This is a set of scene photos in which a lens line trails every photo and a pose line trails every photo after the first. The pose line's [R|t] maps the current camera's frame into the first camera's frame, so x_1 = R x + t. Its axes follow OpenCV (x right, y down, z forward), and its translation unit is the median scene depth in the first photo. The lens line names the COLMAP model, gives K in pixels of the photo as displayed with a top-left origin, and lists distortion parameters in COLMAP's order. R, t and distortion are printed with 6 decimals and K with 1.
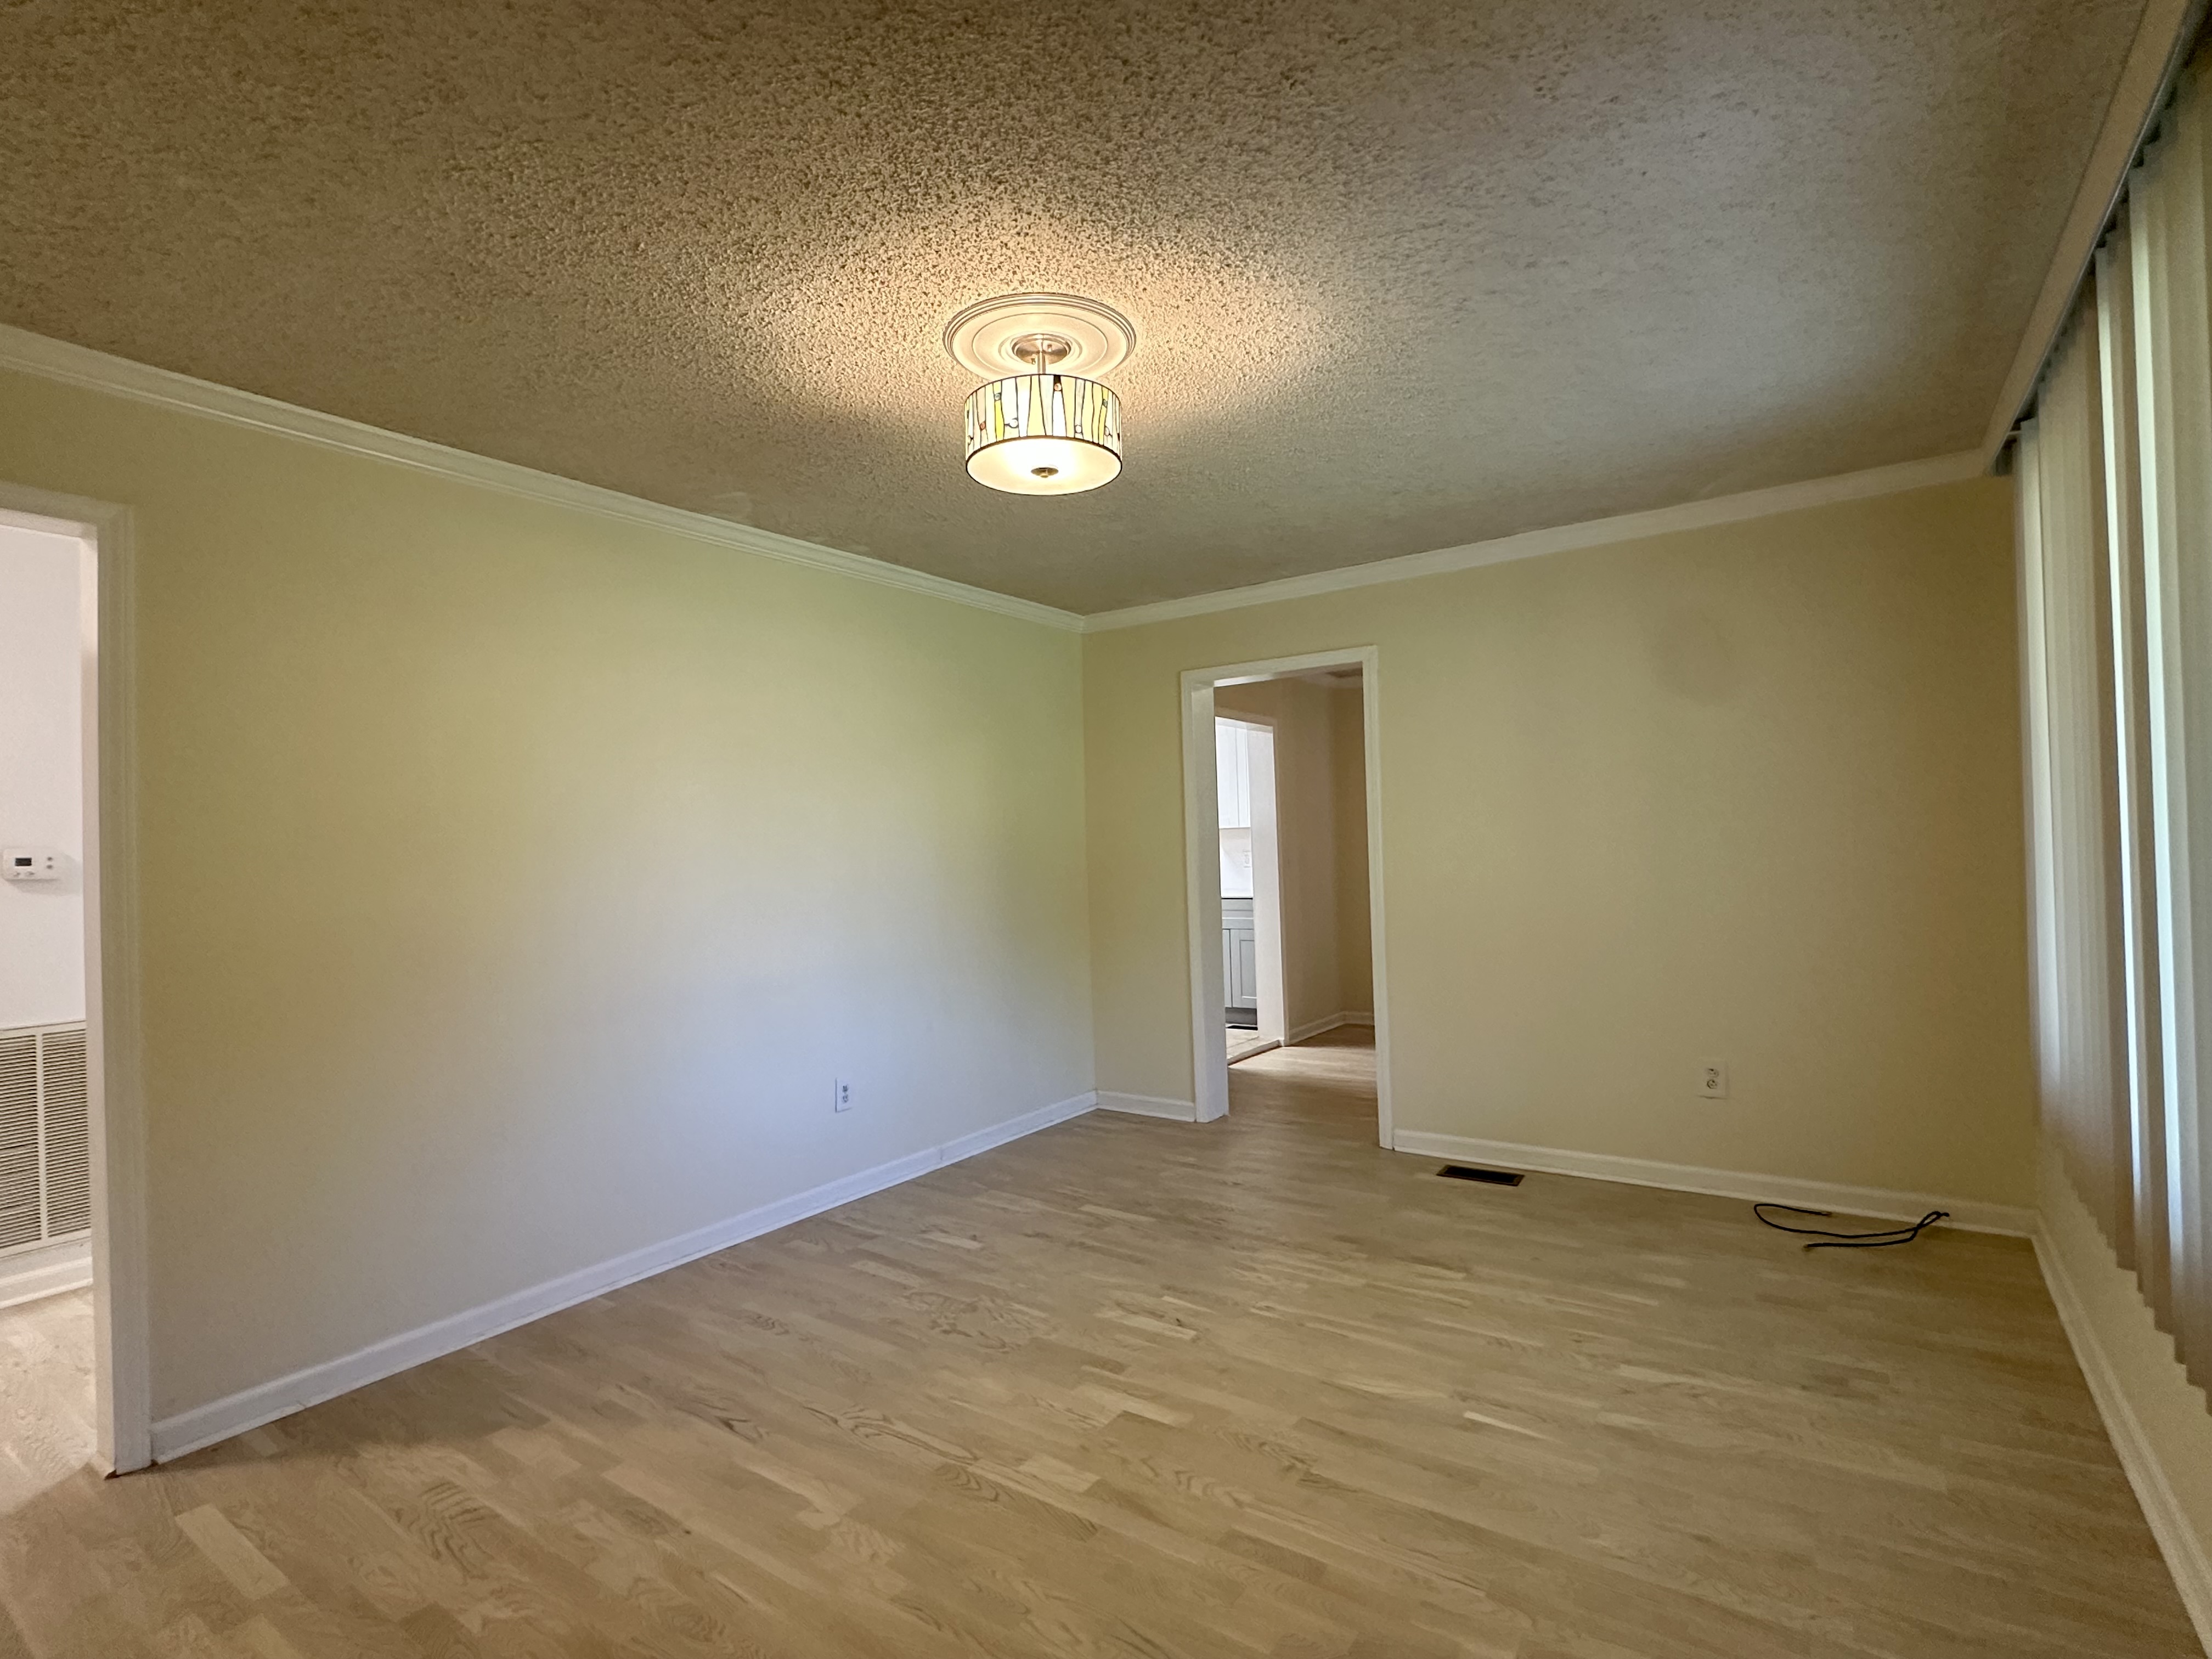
lens RADIAL K [[1065.9, 0, 1106.0], [0, 1065.9, 829.5], [0, 0, 1]] dist [0.001590, 0.000337]
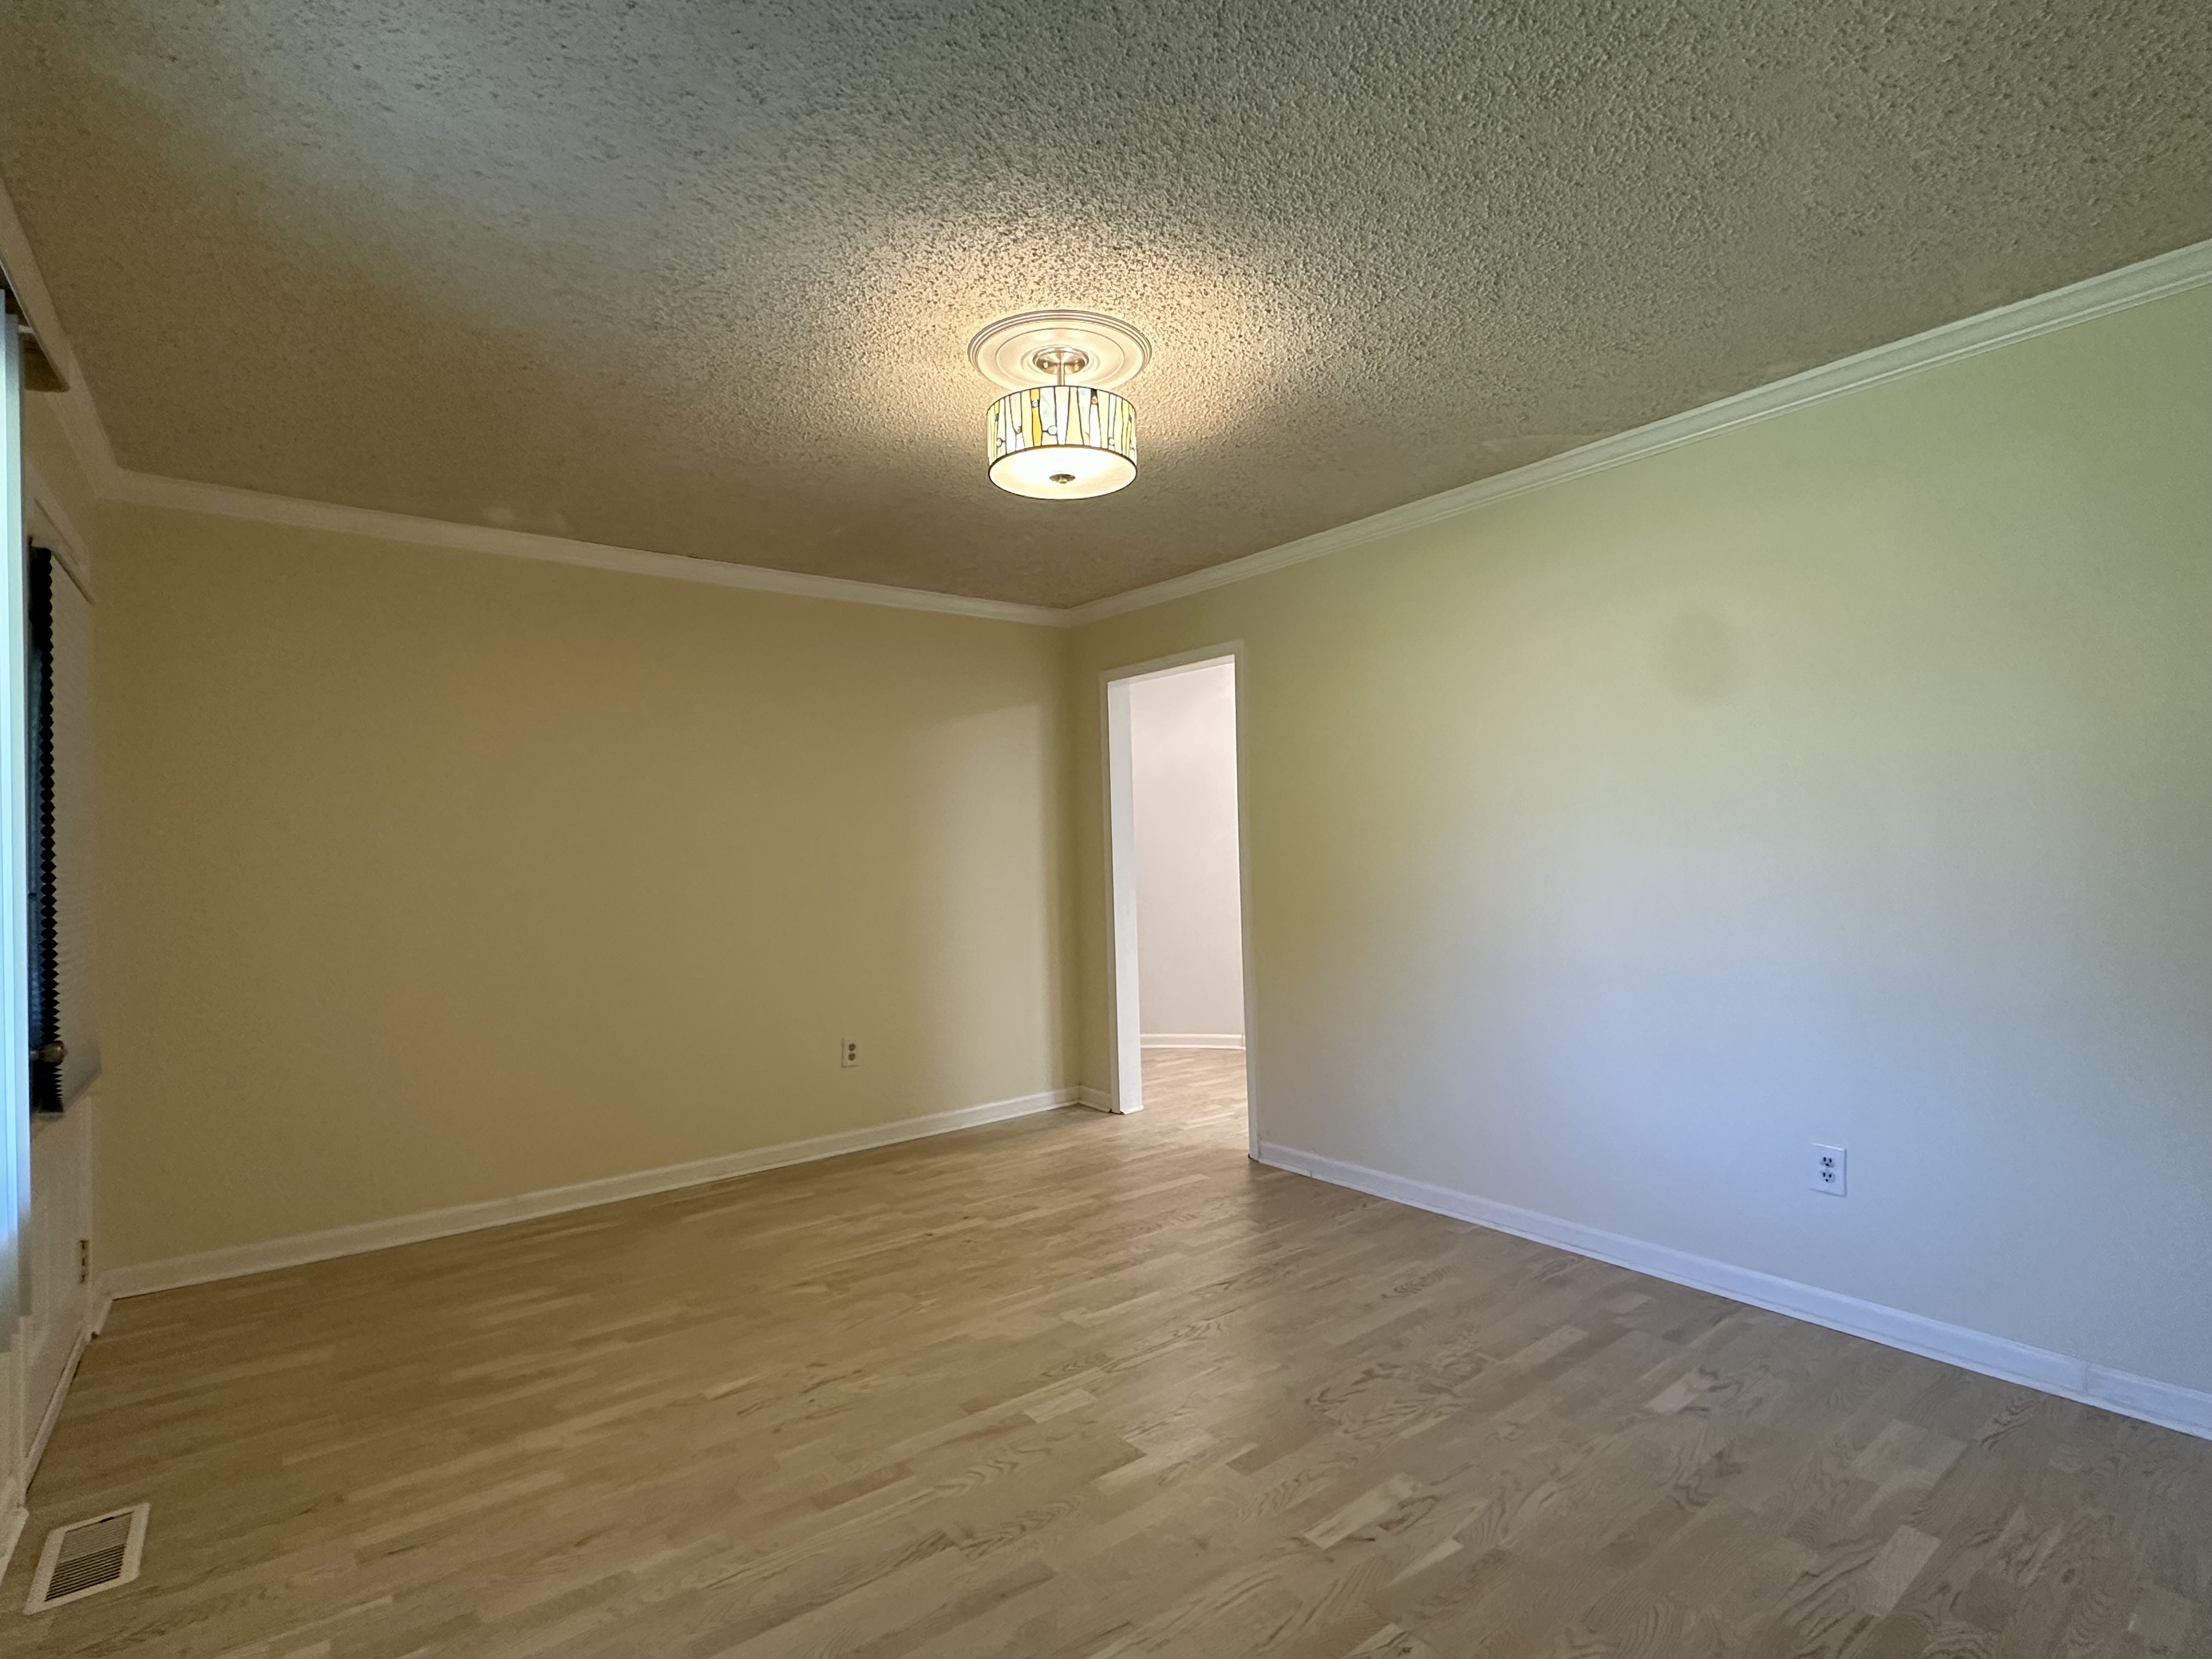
lens RADIAL K [[1065.9, 0, 1106.0], [0, 1065.9, 829.5], [0, 0, 1]] dist [0.001590, 0.000337]
pose [[-0.295208, 0.017926, -0.955265, 0.841862], [0.049803, 0.998753, 0.003352, 0.006310], [0.954134, -0.046585, -0.295733, 1.196630]]
